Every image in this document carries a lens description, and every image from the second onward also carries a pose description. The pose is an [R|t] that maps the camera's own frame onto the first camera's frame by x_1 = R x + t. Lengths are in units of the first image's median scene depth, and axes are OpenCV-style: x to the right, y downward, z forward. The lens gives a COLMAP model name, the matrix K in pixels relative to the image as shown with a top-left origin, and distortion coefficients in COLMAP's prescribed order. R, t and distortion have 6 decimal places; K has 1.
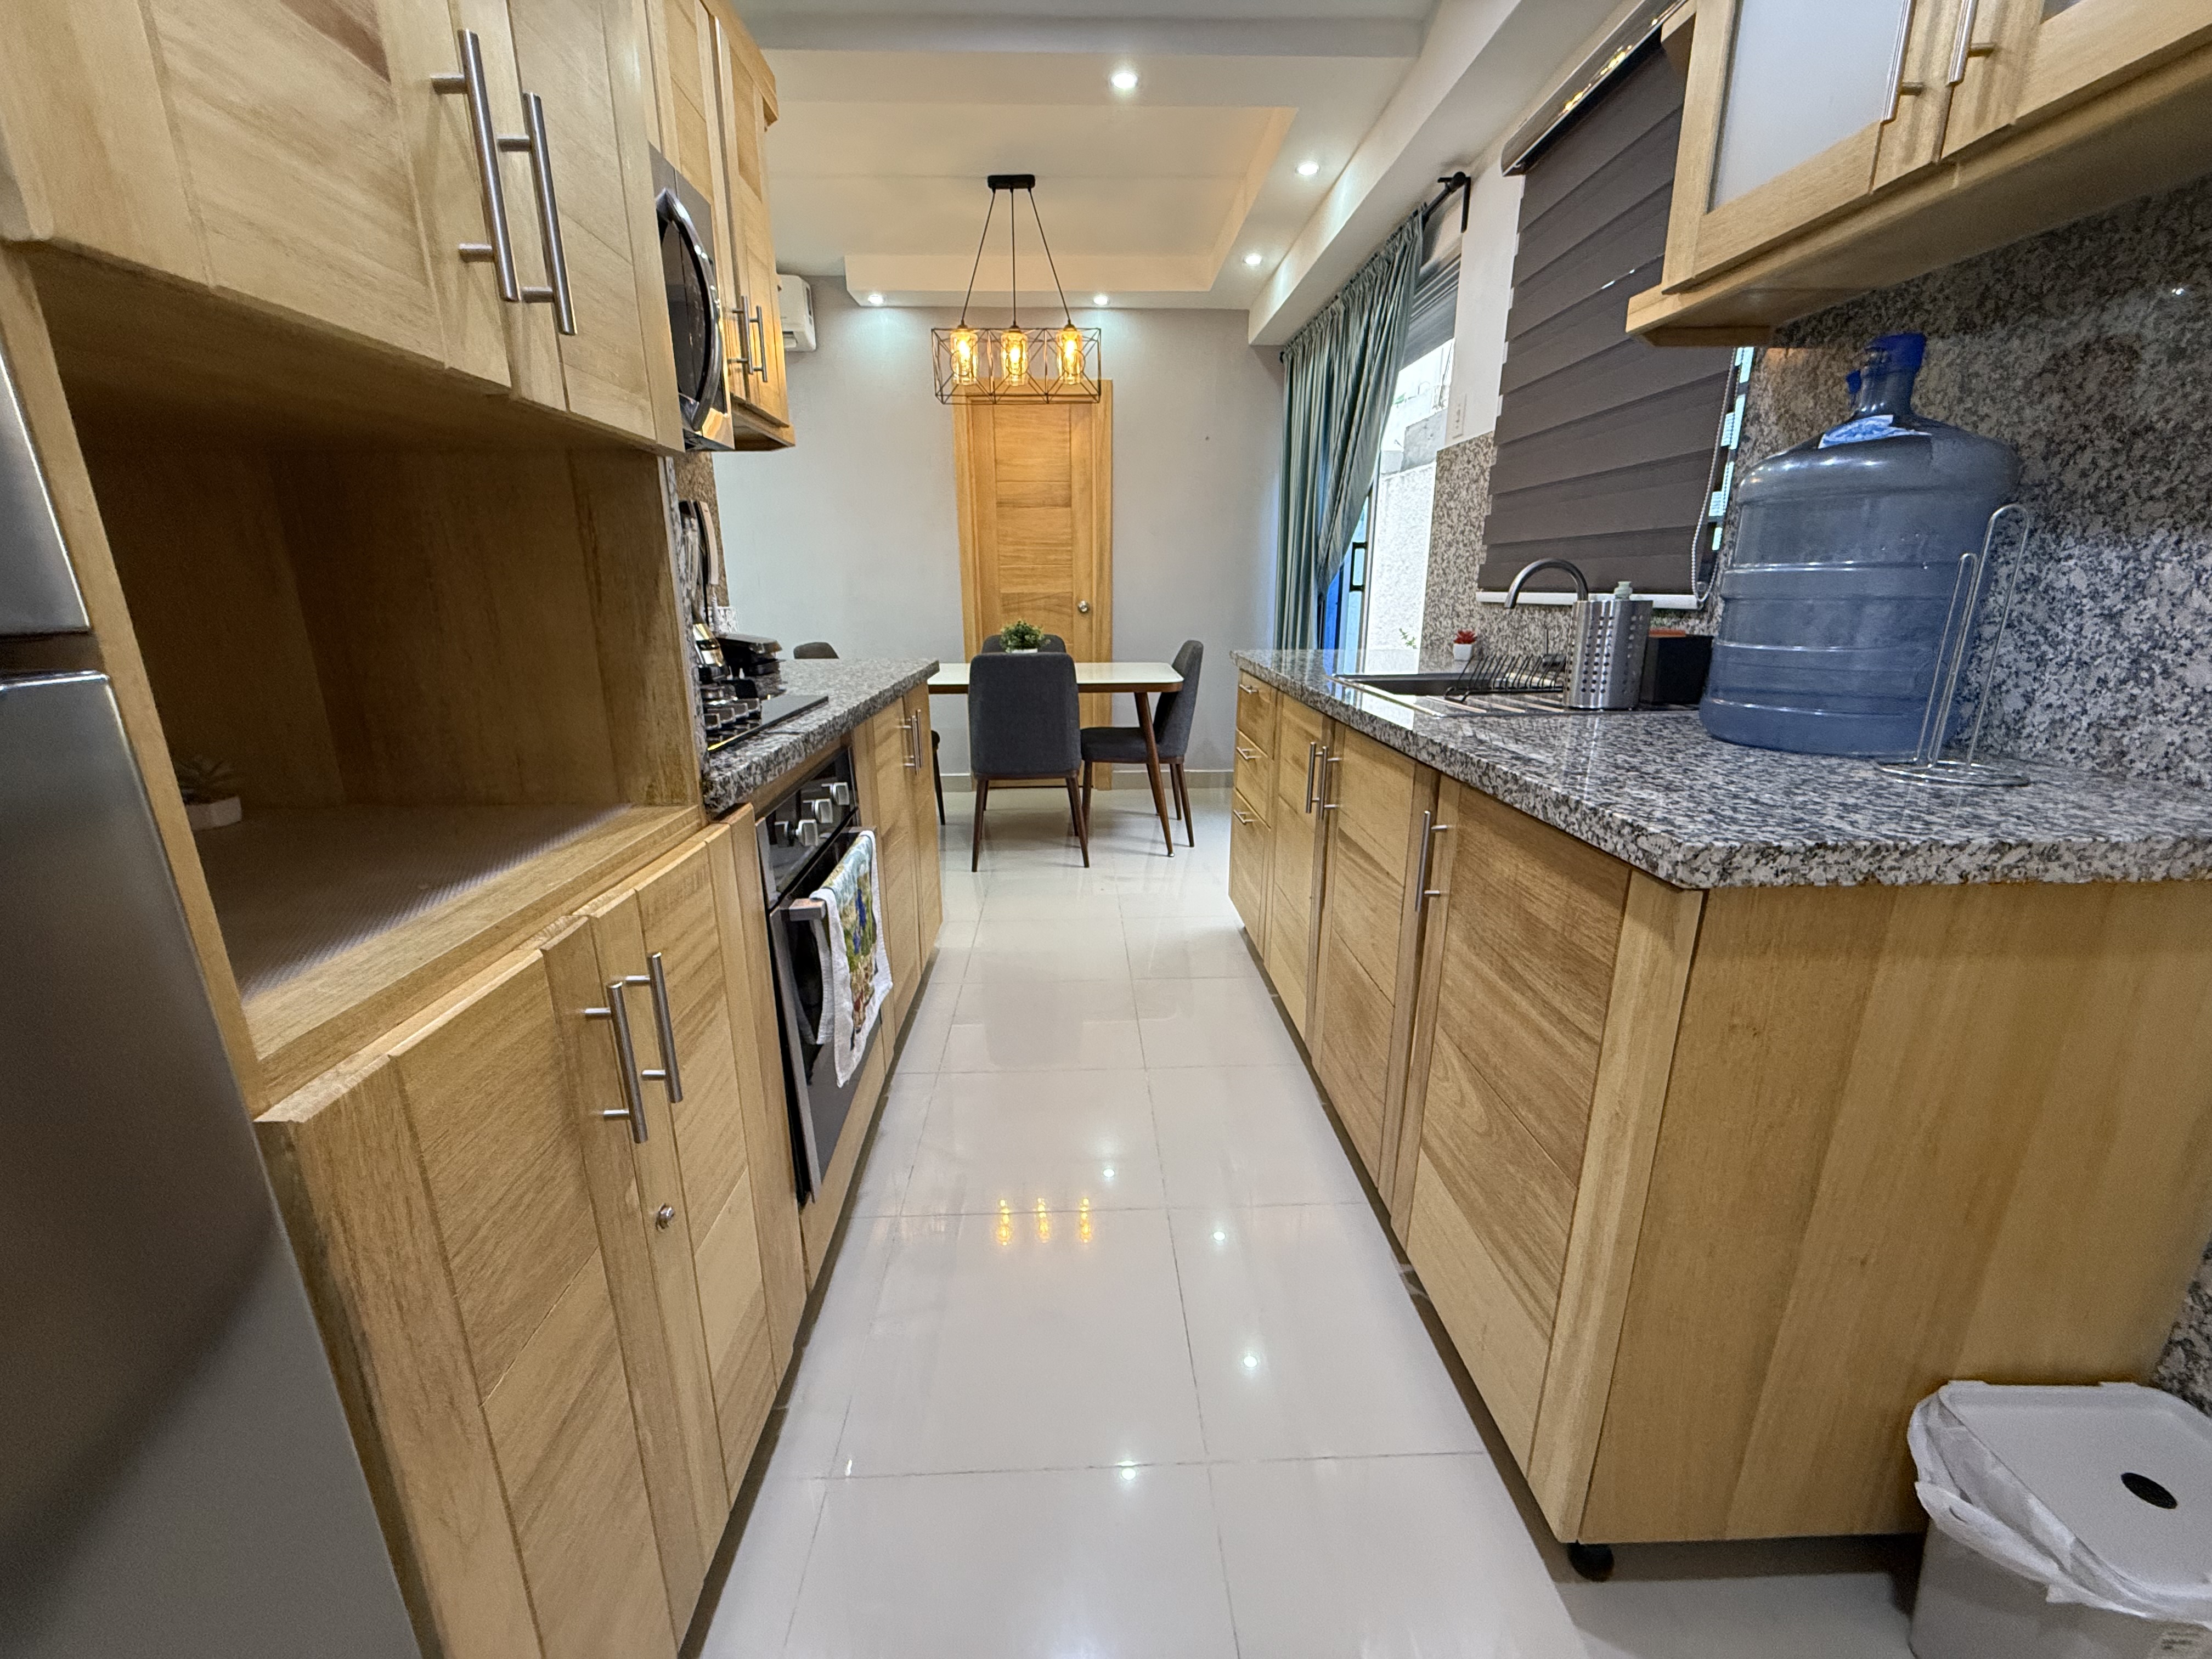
lens RADIAL K [[886.2, 0, 1106.0], [0, 886.2, 829.5], [0, 0, 1]] dist [0.000071, 0.000075]
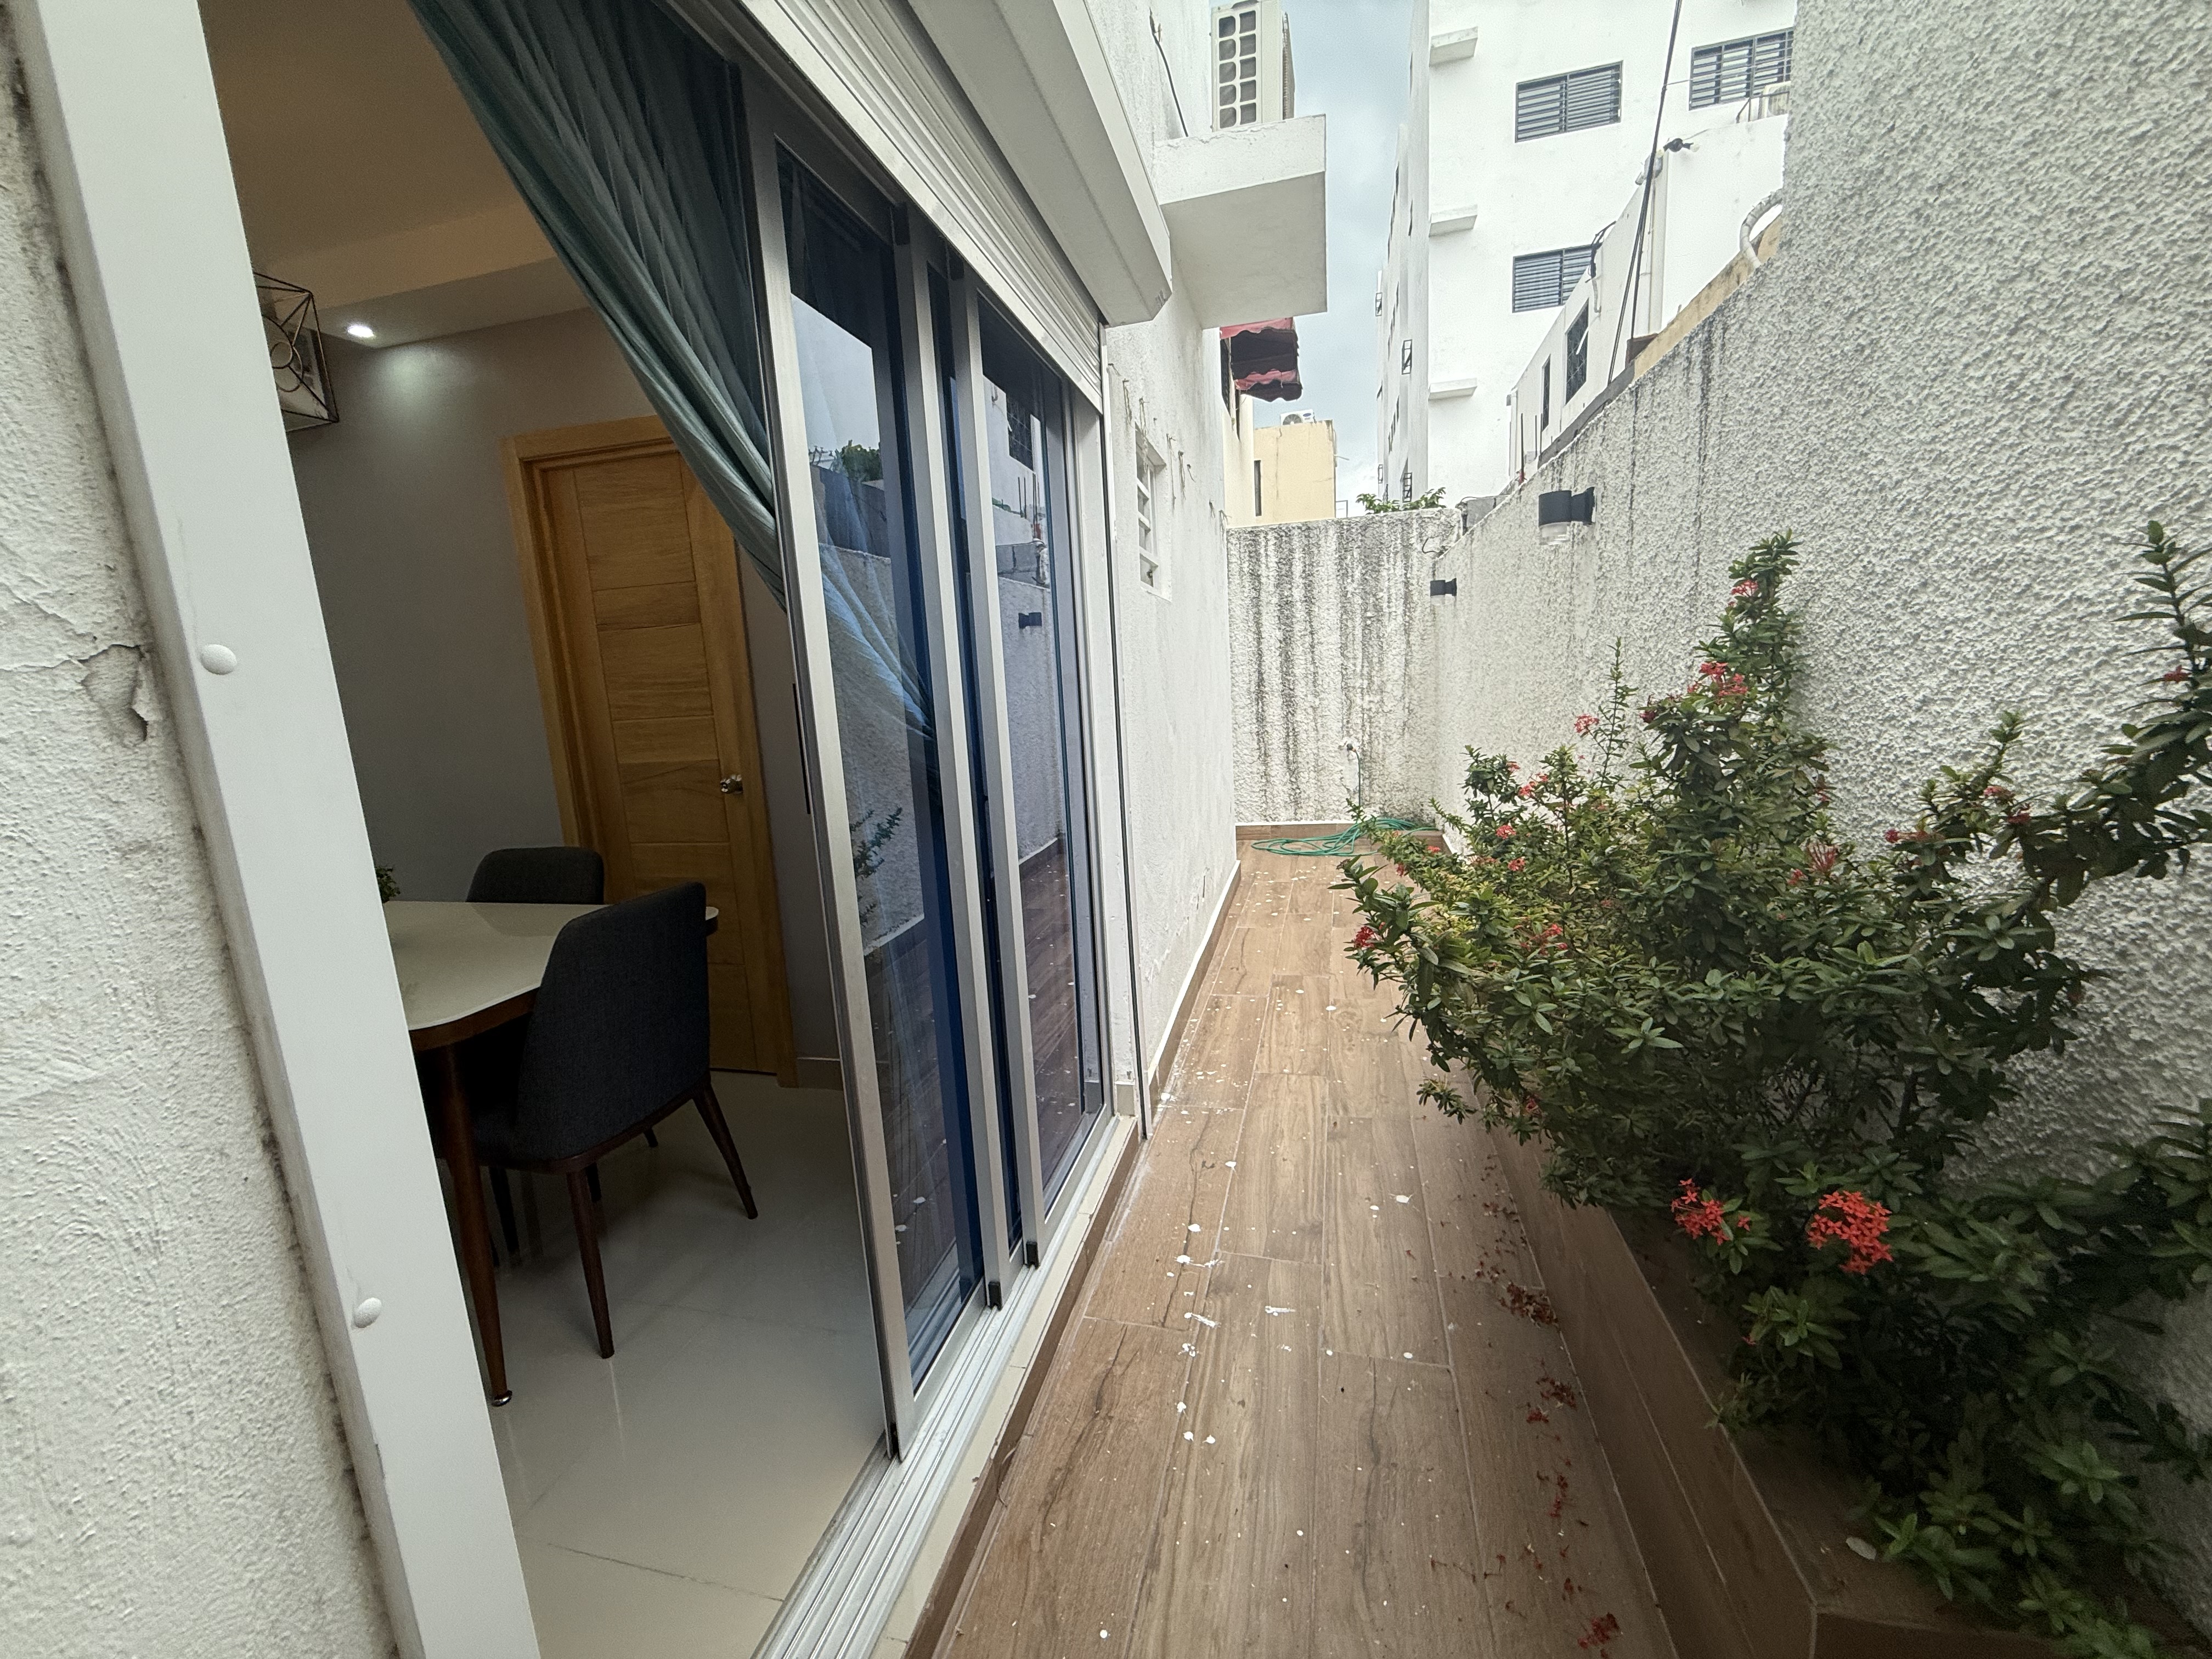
lens RADIAL K [[882.6, 0, 1106.0], [0, 882.6, 829.5], [0, 0, 1]] dist [0.001491, 0.000152]
pose [[0.959325, -0.002637, -0.282291, 0.395145], [-0.024521, 0.995399, -0.092631, -0.179302], [0.281236, 0.095786, 0.954846, 0.529512]]
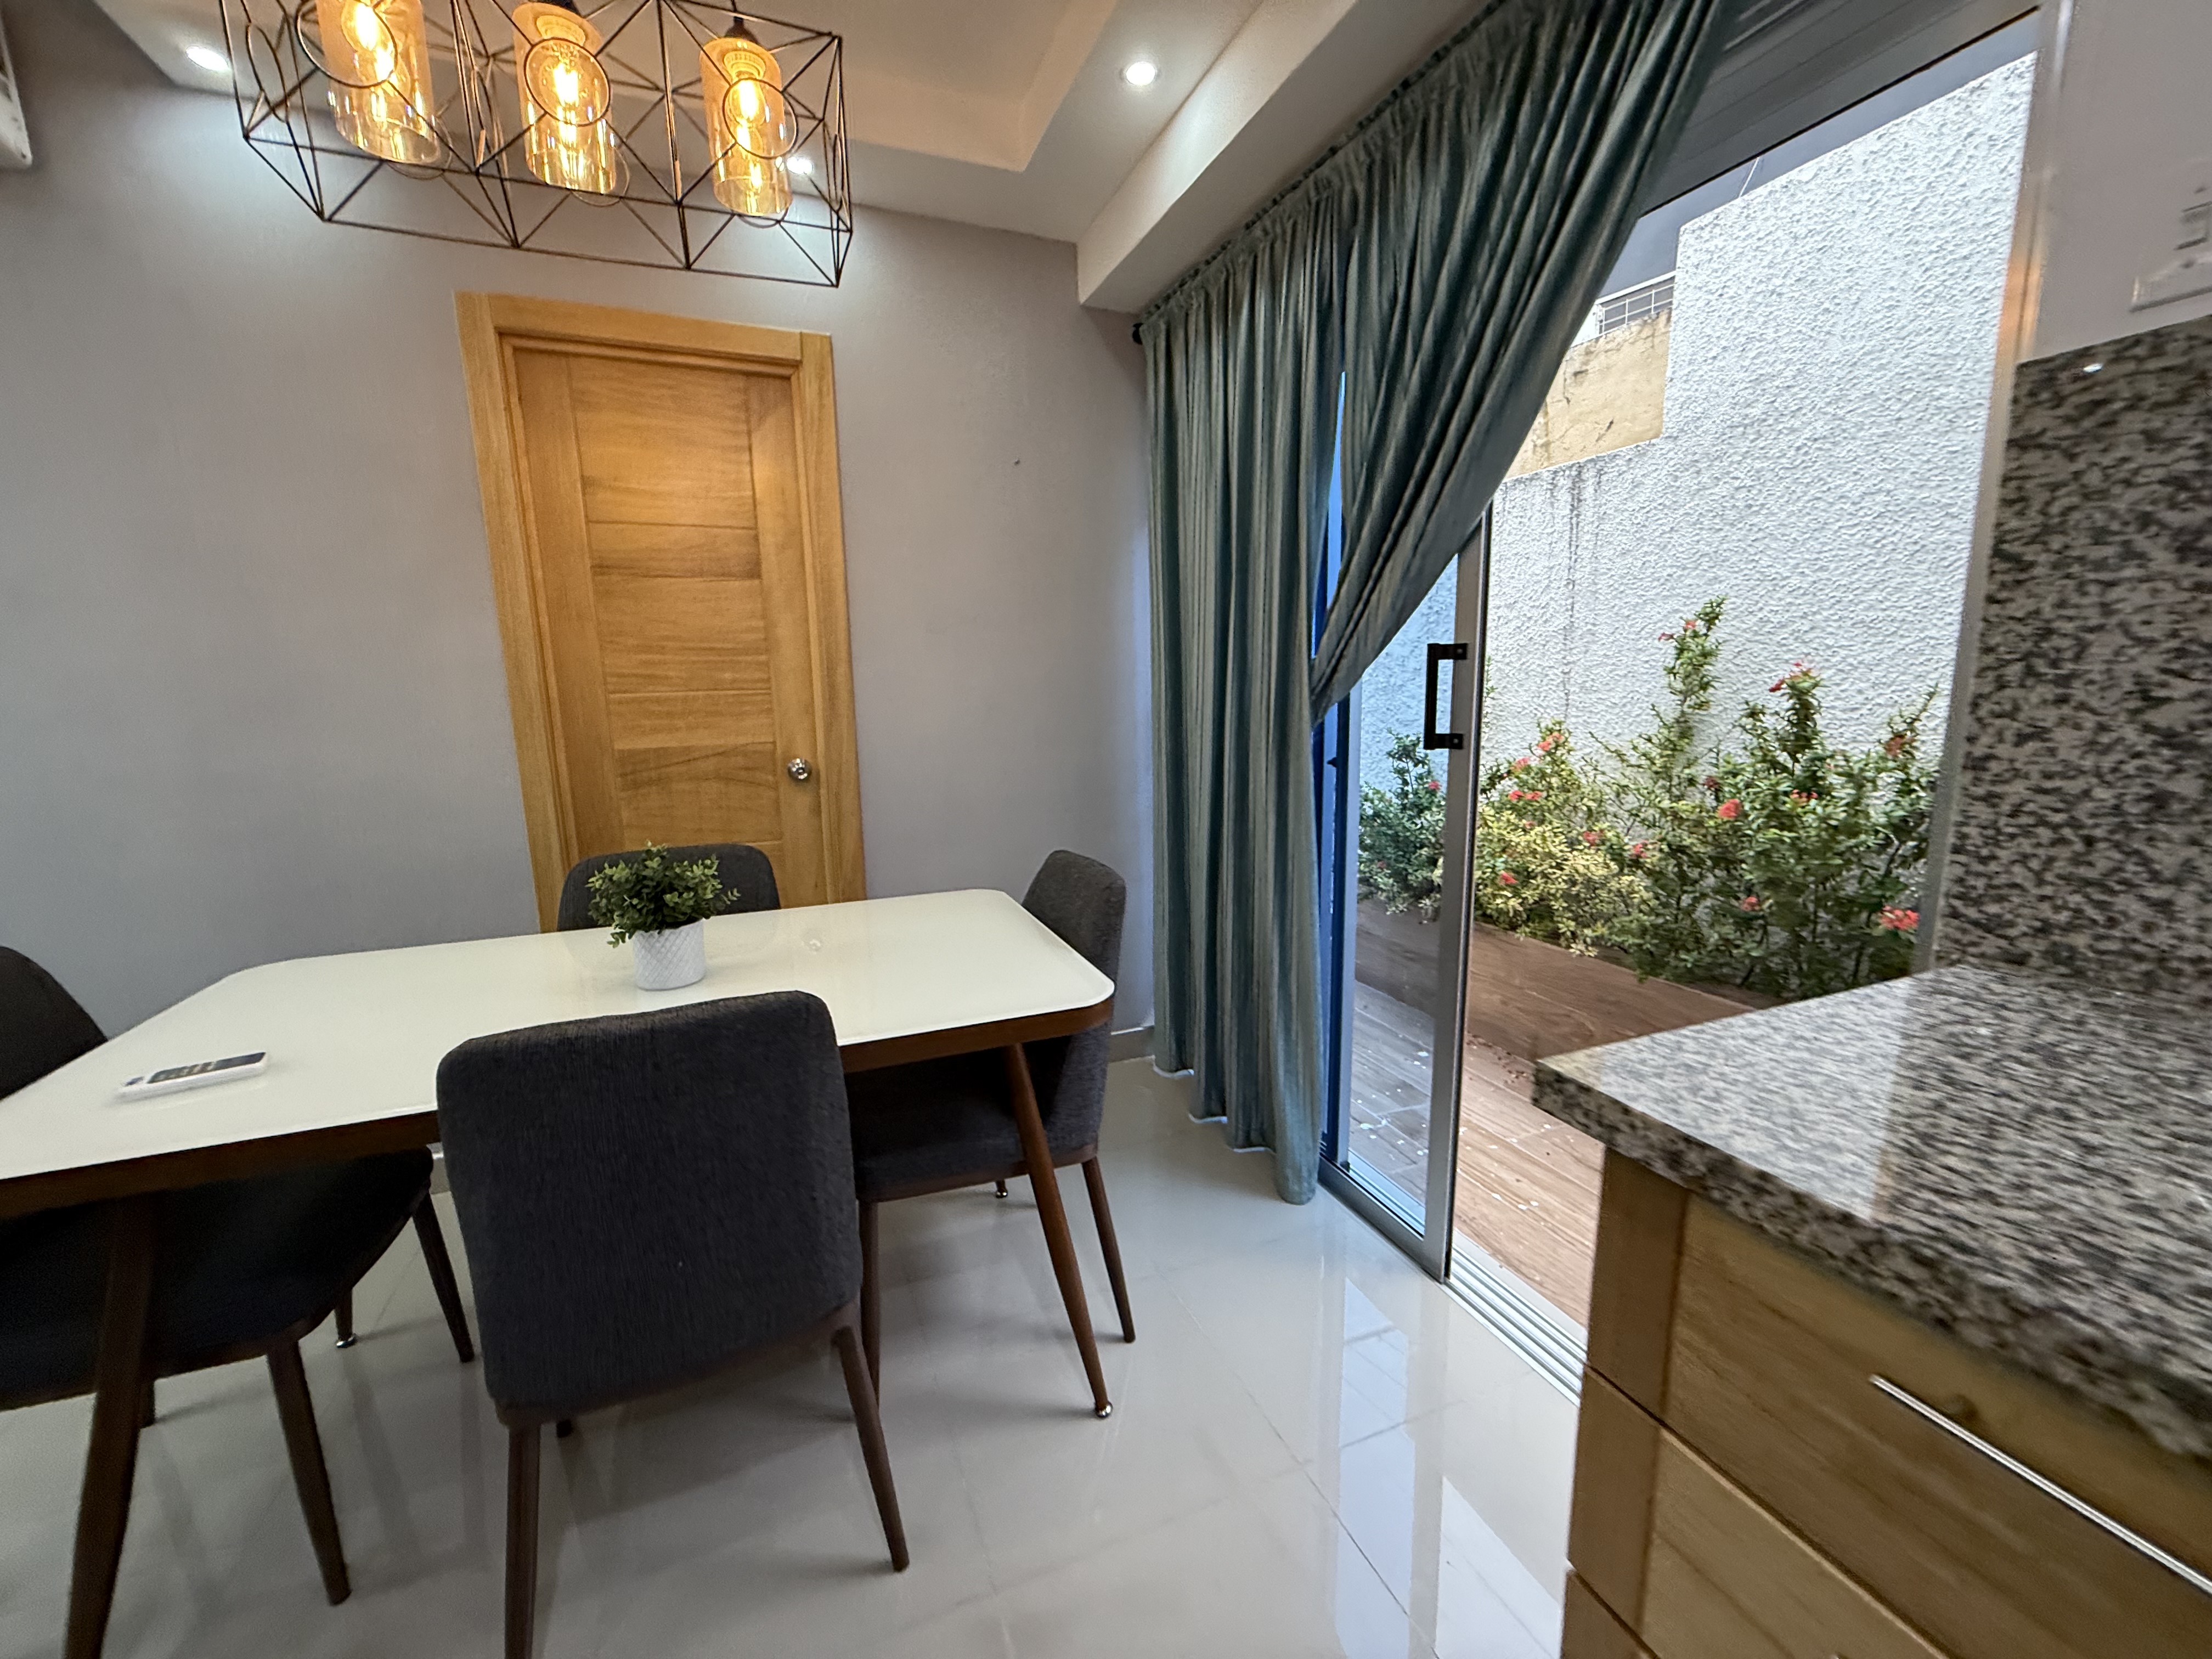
lens RADIAL K [[886.2, 0, 1106.0], [0, 886.2, 829.5], [0, 0, 1]] dist [0.000071, 0.000075]
pose [[0.940625, -0.071757, 0.331775, -0.032468], [0.107485, 0.990070, -0.090598, -0.158361], [-0.321980, 0.120880, 0.938998, 0.488313]]
